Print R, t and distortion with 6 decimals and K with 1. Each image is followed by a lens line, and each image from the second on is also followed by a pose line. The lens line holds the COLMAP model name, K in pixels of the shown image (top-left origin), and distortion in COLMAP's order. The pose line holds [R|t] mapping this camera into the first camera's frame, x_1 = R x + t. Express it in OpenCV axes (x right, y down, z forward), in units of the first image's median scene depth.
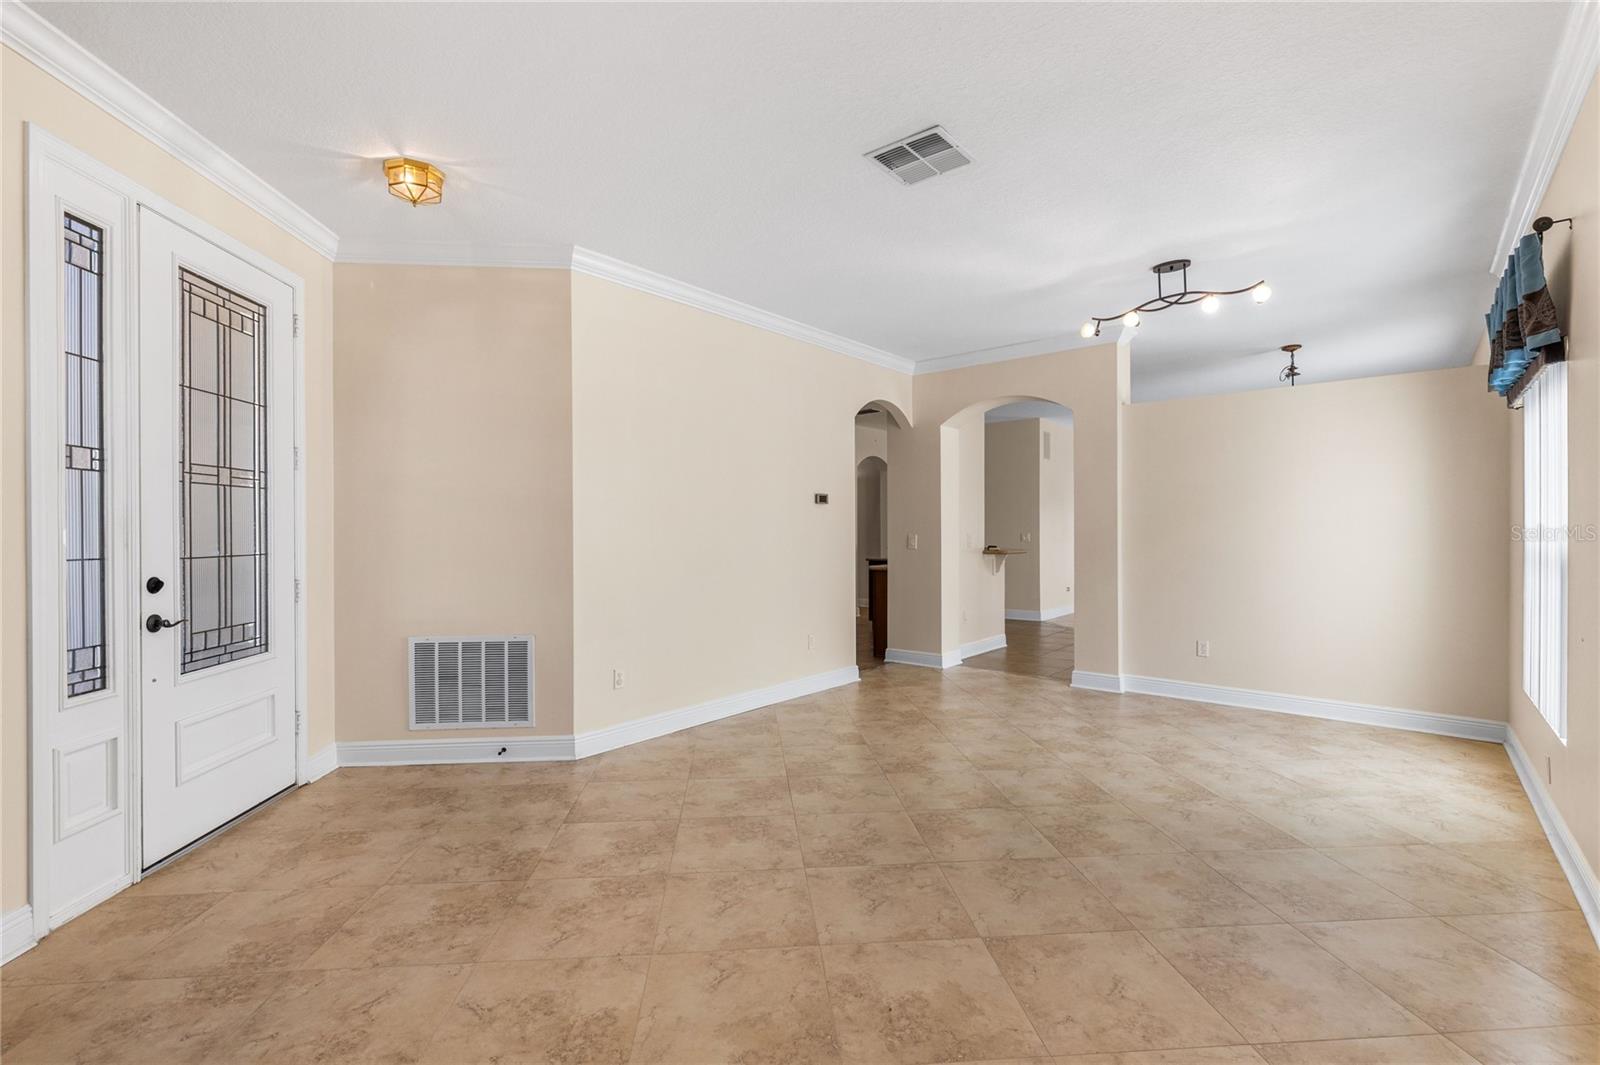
lens RADIAL K [[725.7, 0, 800.0], [0, 725.7, 532.5], [0, 0, 1]] dist [0.006830, -0.001054]
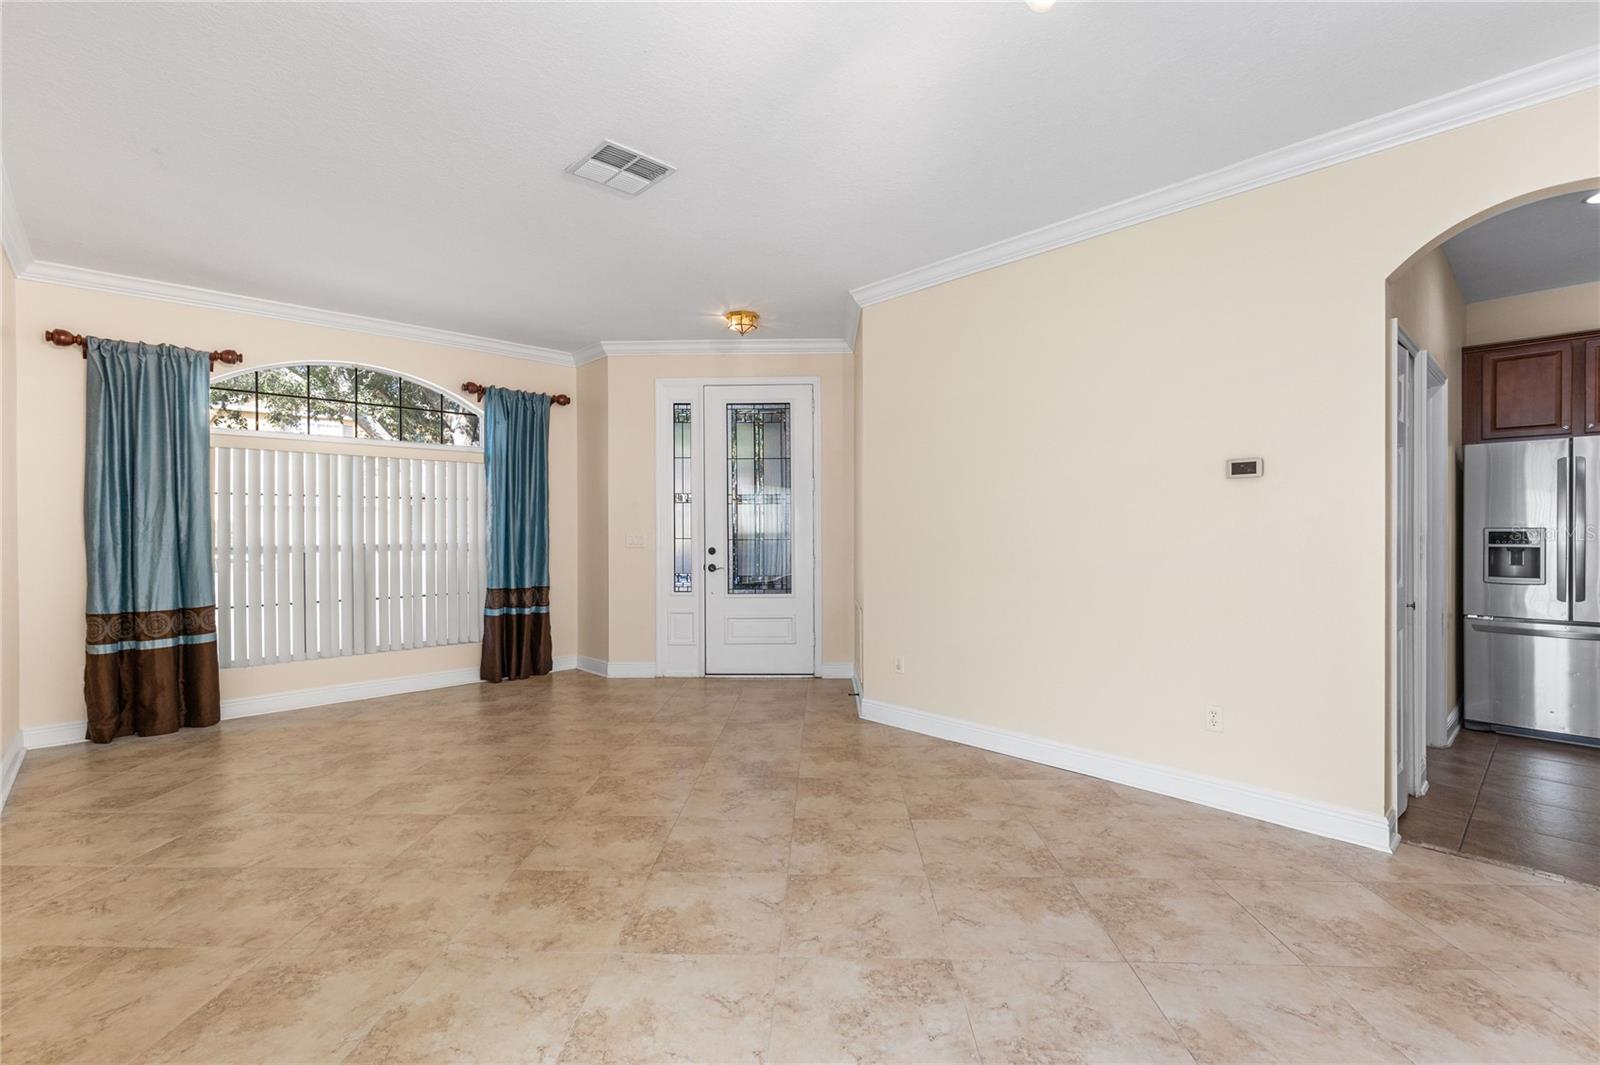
lens RADIAL K [[725.7, 0, 800.0], [0, 725.7, 532.5], [0, 0, 1]] dist [0.006830, -0.001054]
pose [[-0.124979, 0.010302, -0.992106, 1.275087], [0.001709, 0.999947, 0.010168, -0.007546], [0.992158, -0.000425, -0.124990, 1.504877]]
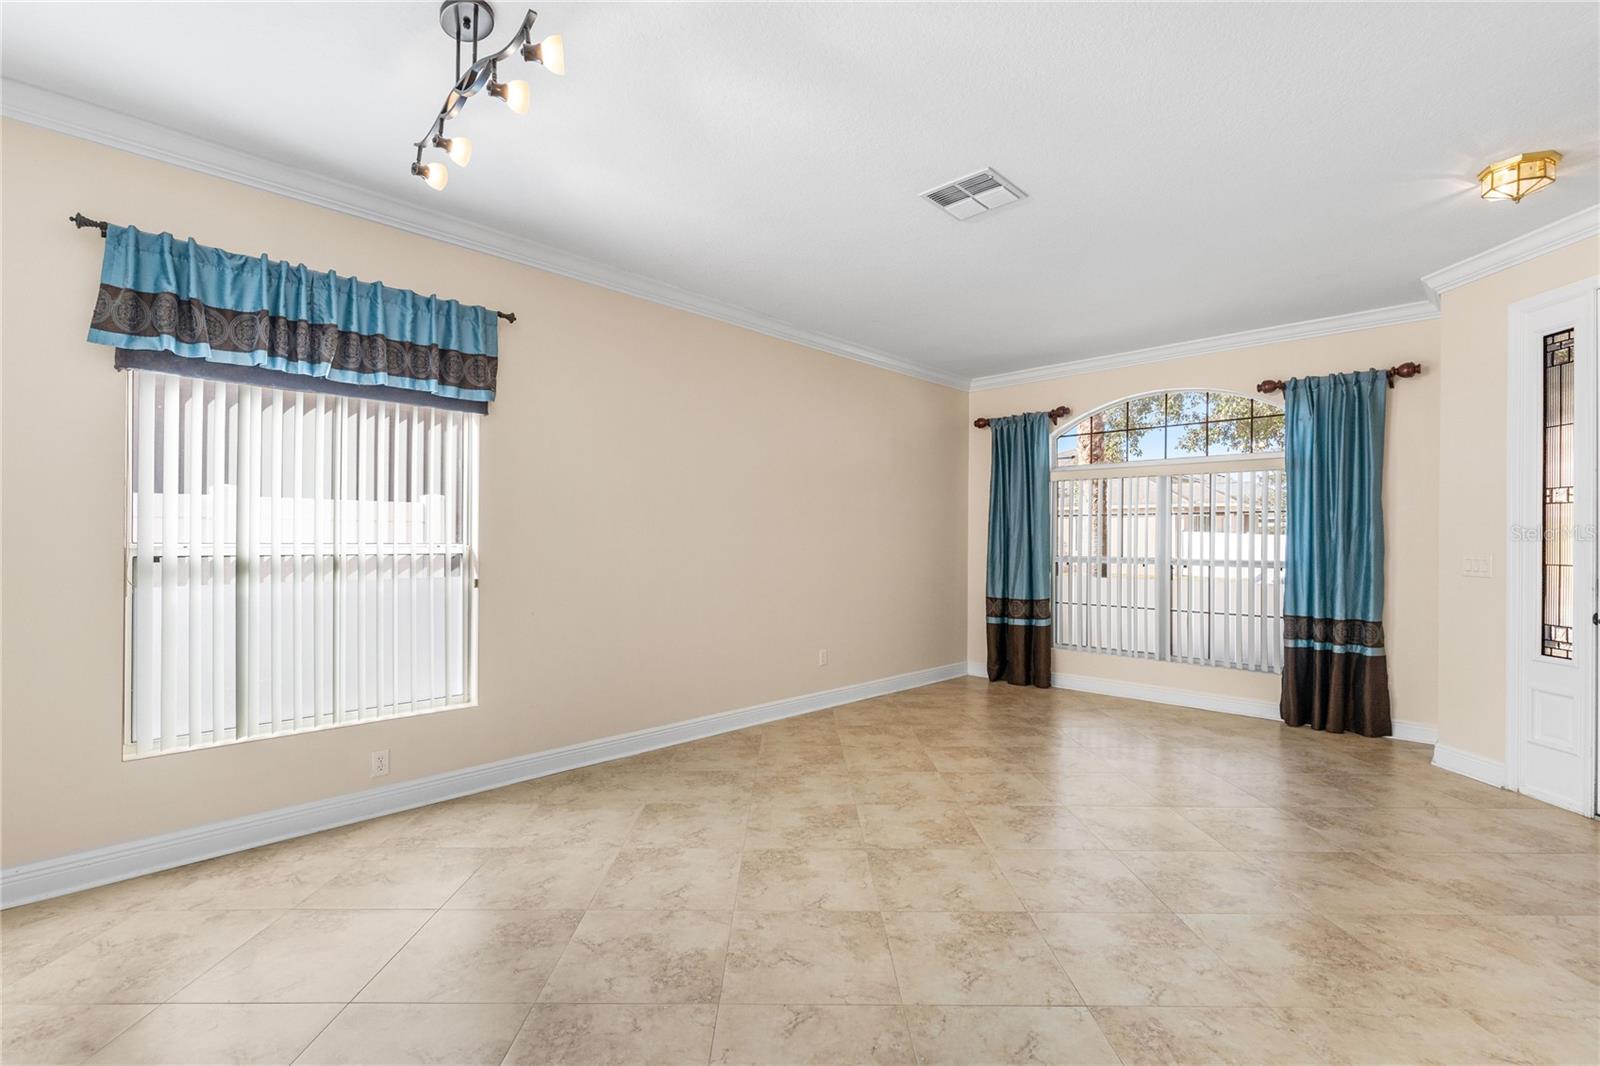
lens RADIAL K [[724.9, 0, 786.0], [0, 724.9, 538.7], [0, 0, 1]] dist [0.002363, 0.000018]
pose [[-0.995620, -0.003118, 0.093442, 0.371269], [-0.003186, 0.999995, -0.000576, -0.009480], [-0.093439, -0.000872, -0.995625, 2.272341]]
